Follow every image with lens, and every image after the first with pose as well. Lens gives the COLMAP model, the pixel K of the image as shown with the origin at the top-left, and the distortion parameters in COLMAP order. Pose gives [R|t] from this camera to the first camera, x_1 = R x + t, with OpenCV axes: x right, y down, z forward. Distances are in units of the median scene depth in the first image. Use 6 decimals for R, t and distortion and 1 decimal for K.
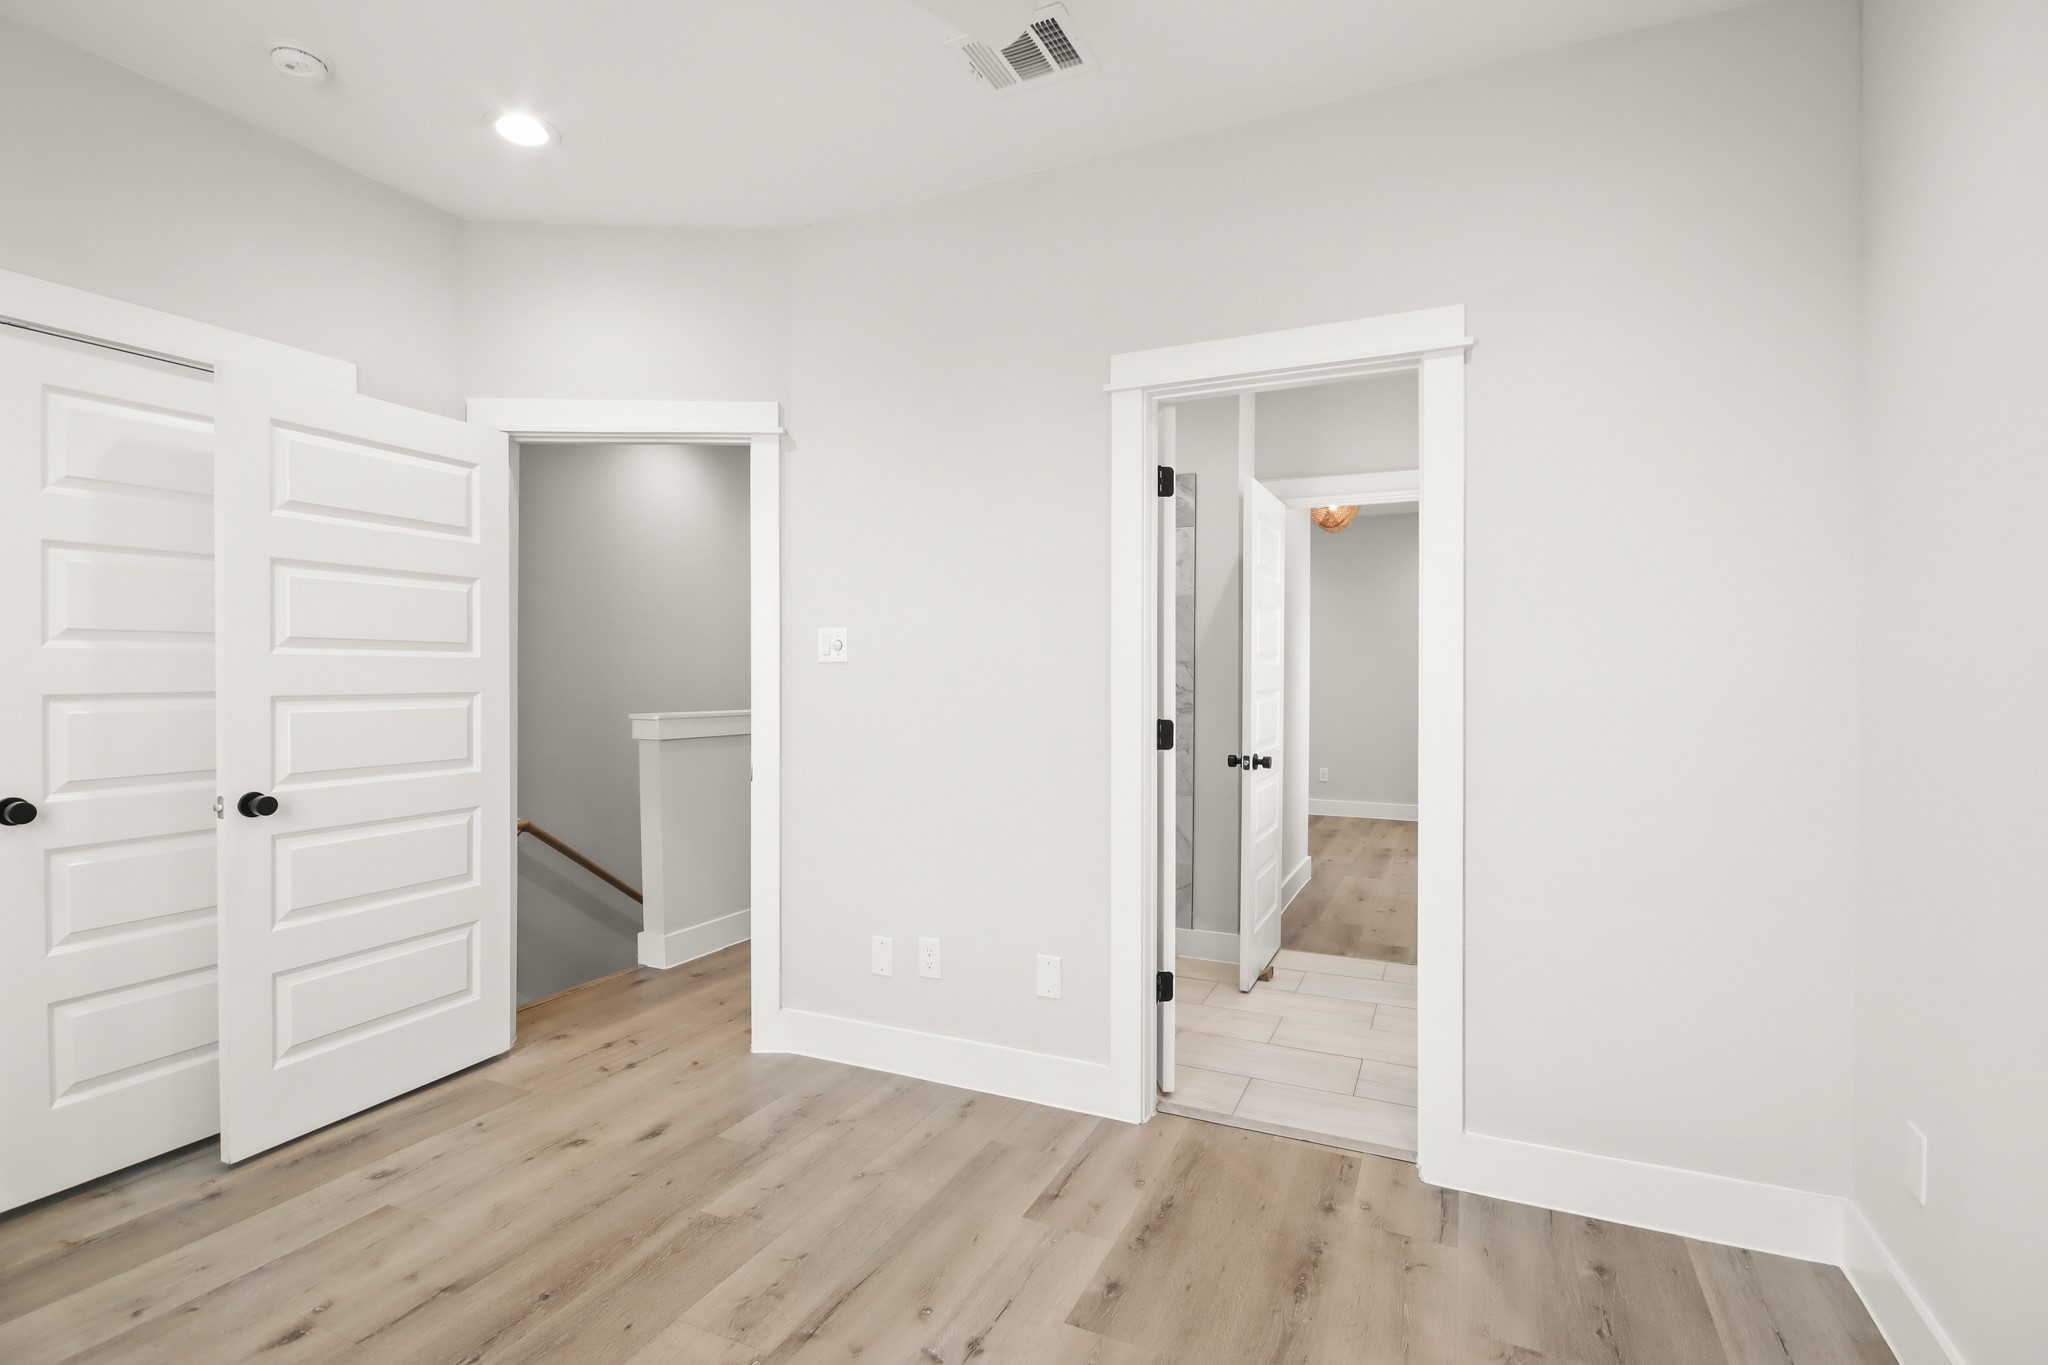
lens RADIAL K [[967.3, 0, 1023.9], [0, 967.3, 675.0], [0, 0, 1]] dist [0.000820, -0.014803]
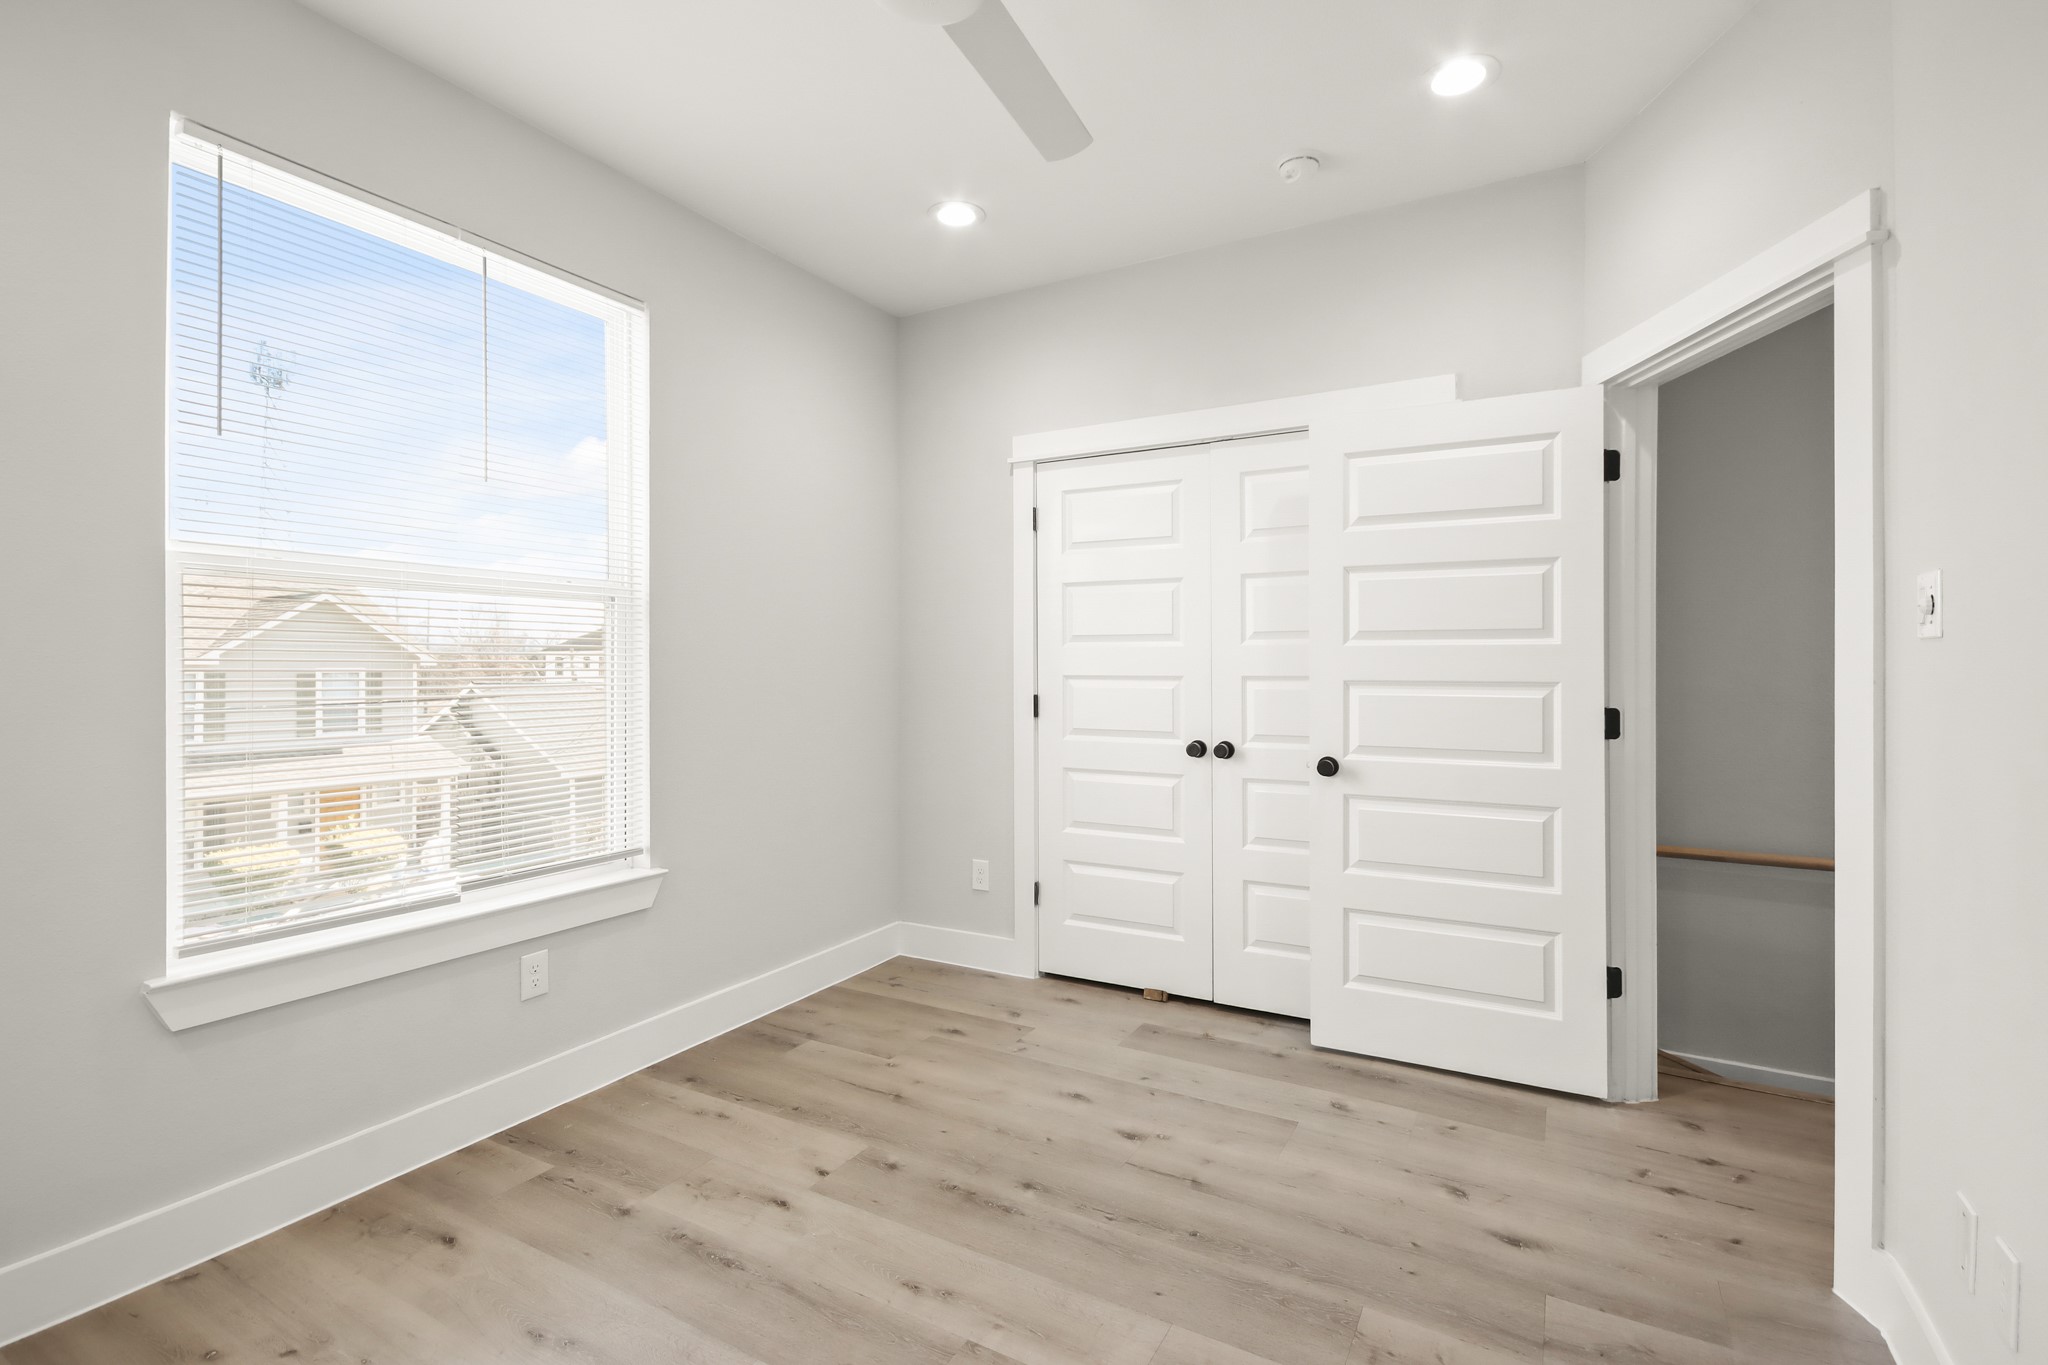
lens RADIAL K [[944.7, 0, 1021.1], [0, 944.7, 666.3], [0, 0, 1]] dist [-0.000332, -0.000347]
pose [[-0.101268, 0.000464, -0.994859, 0.488445], [-0.006455, 0.999979, 0.001124, 0.005804], [0.994838, 0.006536, -0.101263, 0.766115]]
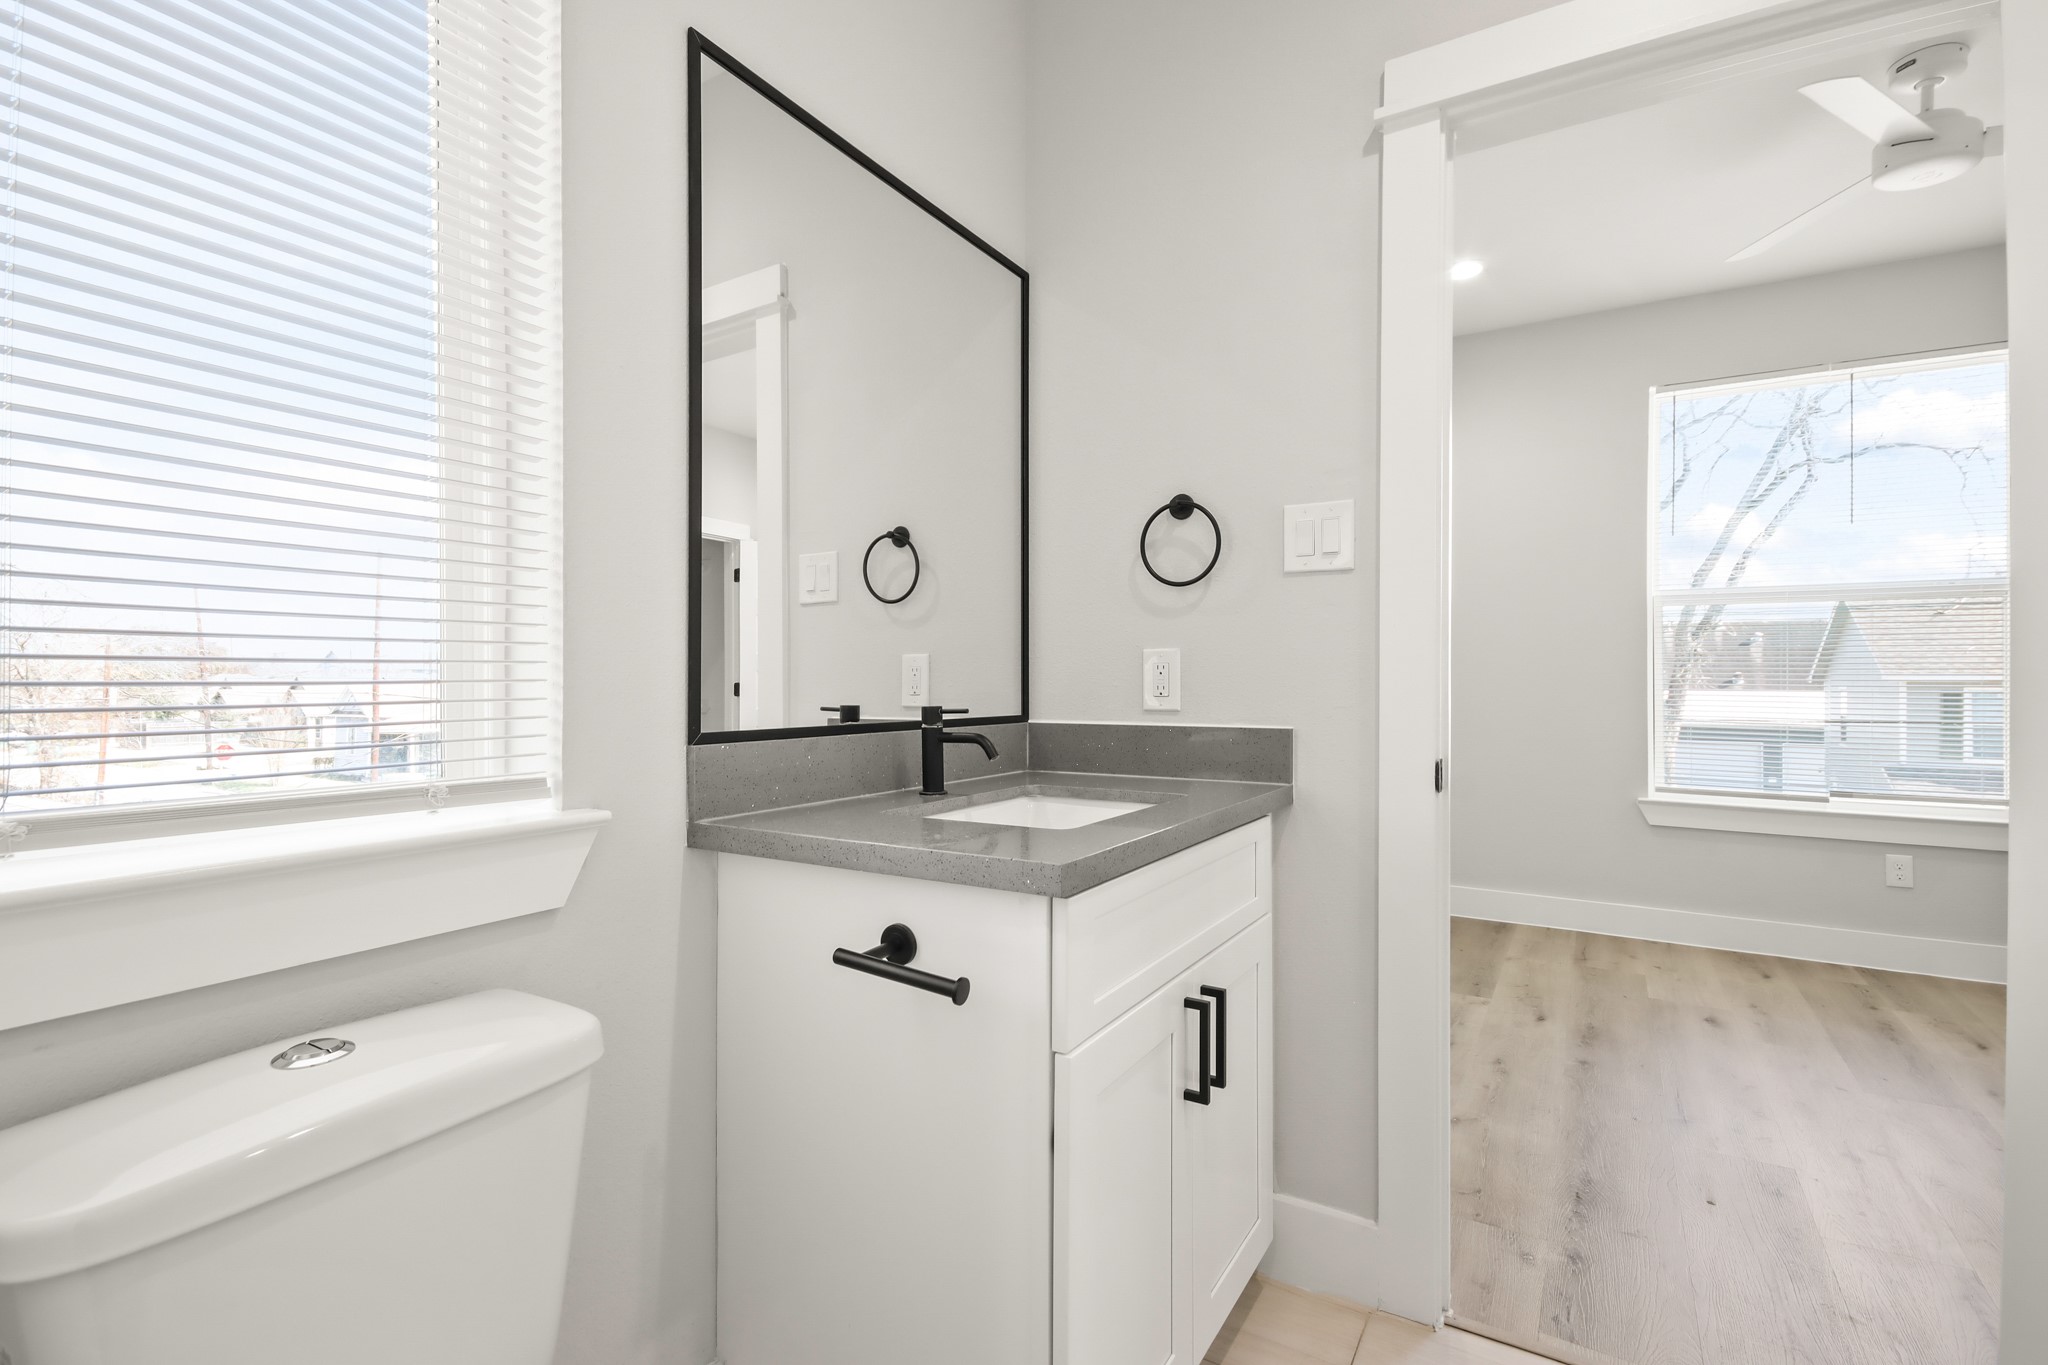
lens RADIAL K [[926.0, 0, 985.6], [0, 926.0, 674.7], [0, 0, 1]] dist [-0.001654, -0.000925]
pose [[-0.987997, -0.003346, 0.154435, 0.690974], [-0.002325, 0.999974, 0.006792, 0.048642], [-0.154454, 0.006351, -0.987980, 1.847016]]
